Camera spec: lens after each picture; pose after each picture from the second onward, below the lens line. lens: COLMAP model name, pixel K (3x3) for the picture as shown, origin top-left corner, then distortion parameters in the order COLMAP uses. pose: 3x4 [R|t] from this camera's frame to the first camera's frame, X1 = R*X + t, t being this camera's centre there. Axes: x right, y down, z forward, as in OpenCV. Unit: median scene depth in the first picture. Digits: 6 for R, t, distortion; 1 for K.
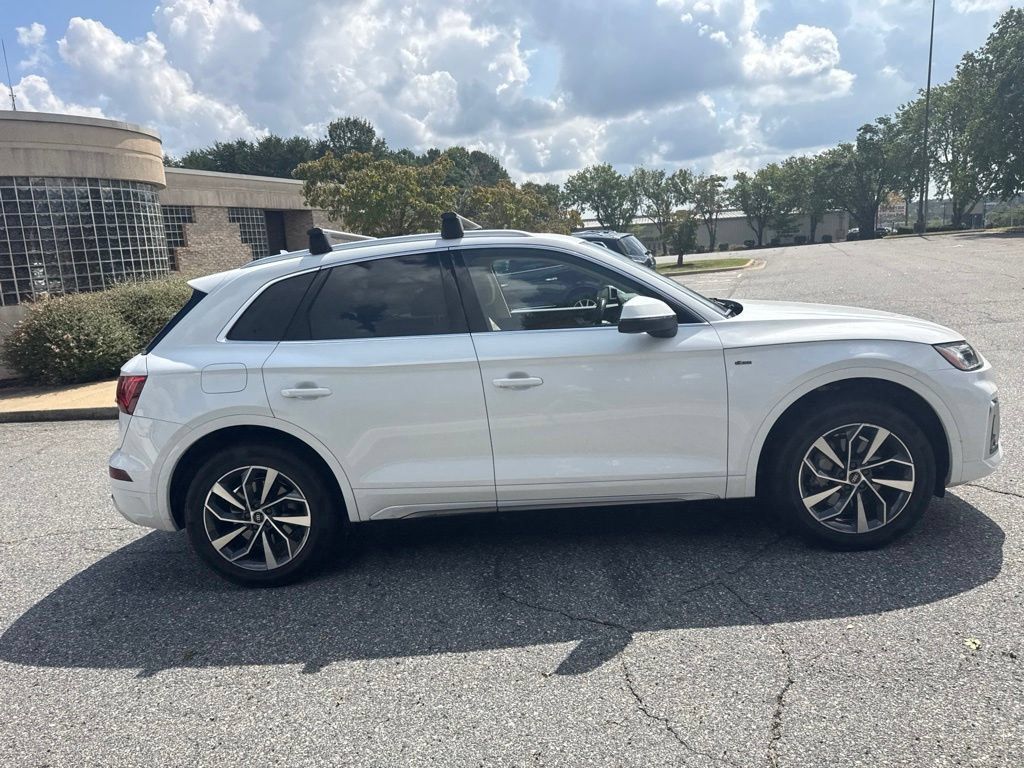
lens RADIAL K [[721.8, 0, 512.7], [0, 721.8, 383.8], [0, 0, 1]] dist [0.034106, -0.047050]
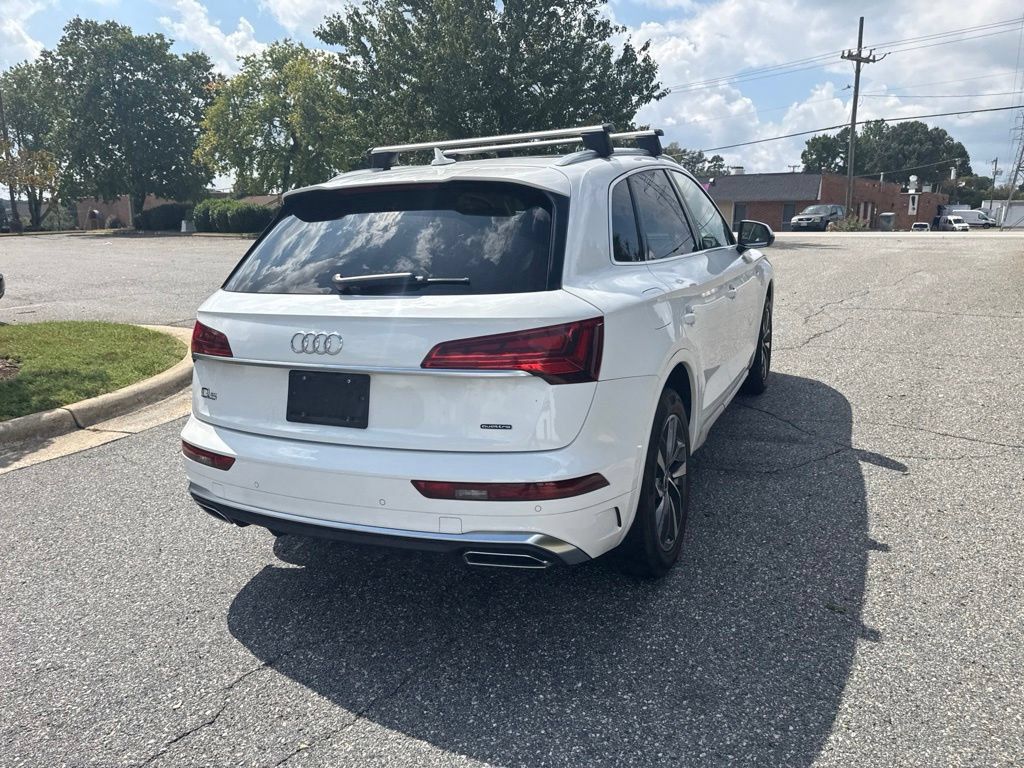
lens RADIAL K [[714.0, 0, 530.4], [0, 714.0, 383.1], [0, 0, 1]] dist [0.028026, -0.042027]
pose [[0.376153, -0.155539, 0.913409, -1.113730], [0.161059, 0.981778, 0.100855, -0.027872], [-0.912452, 0.109176, 0.394350, 0.817169]]
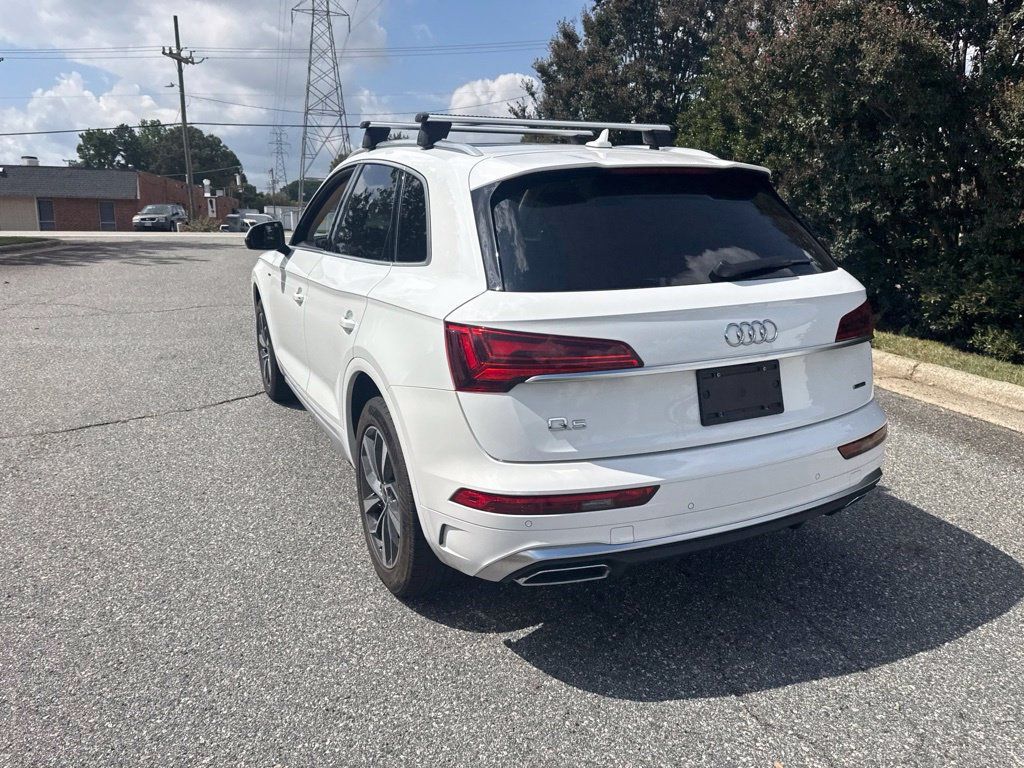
lens RADIAL K [[716.6, 0, 512.0], [0, 716.6, 384.0], [0, 0, 1]] dist [0.032982, -0.044557]
pose [[-0.483526, -0.143354, 0.863512, -1.031741], [0.176635, 0.950225, 0.256656, -0.179180], [-0.857323, 0.276626, -0.434137, 1.679978]]
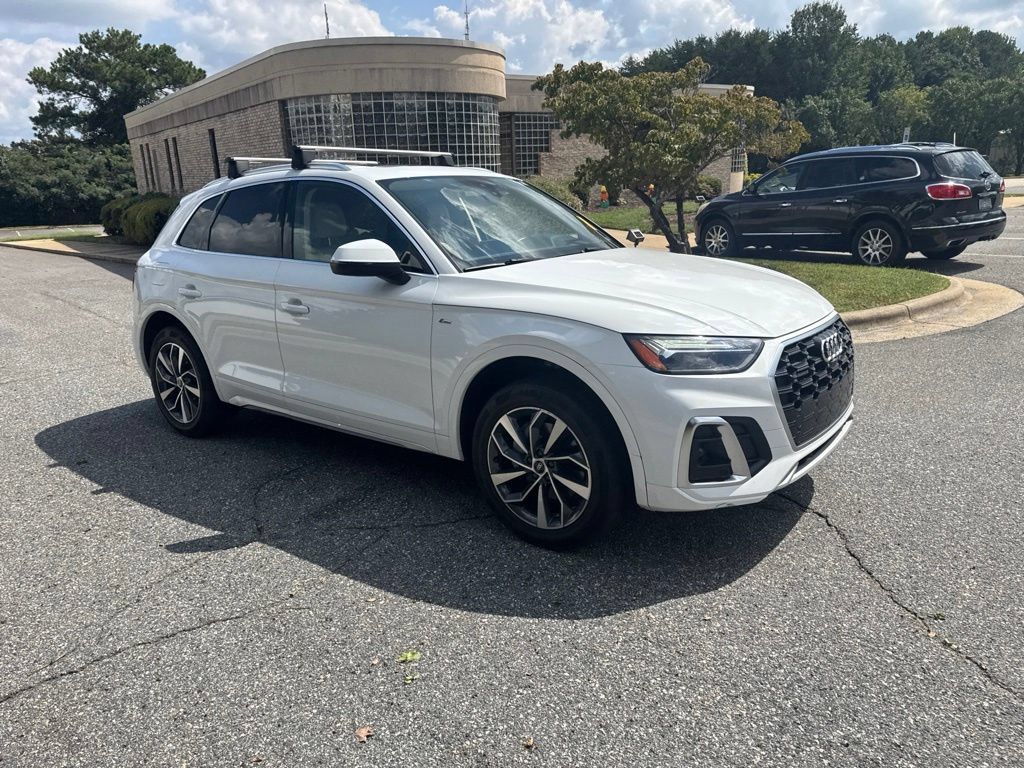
lens RADIAL K [[710.1, 0, 512.0], [0, 710.1, 384.0], [0, 0, 1]] dist [0.038632, -0.041330]
pose [[0.824711, 0.195826, -0.530570, 0.841471], [-0.123726, 0.977887, 0.168606, -0.108166], [0.551855, -0.073406, 0.830703, 0.251515]]
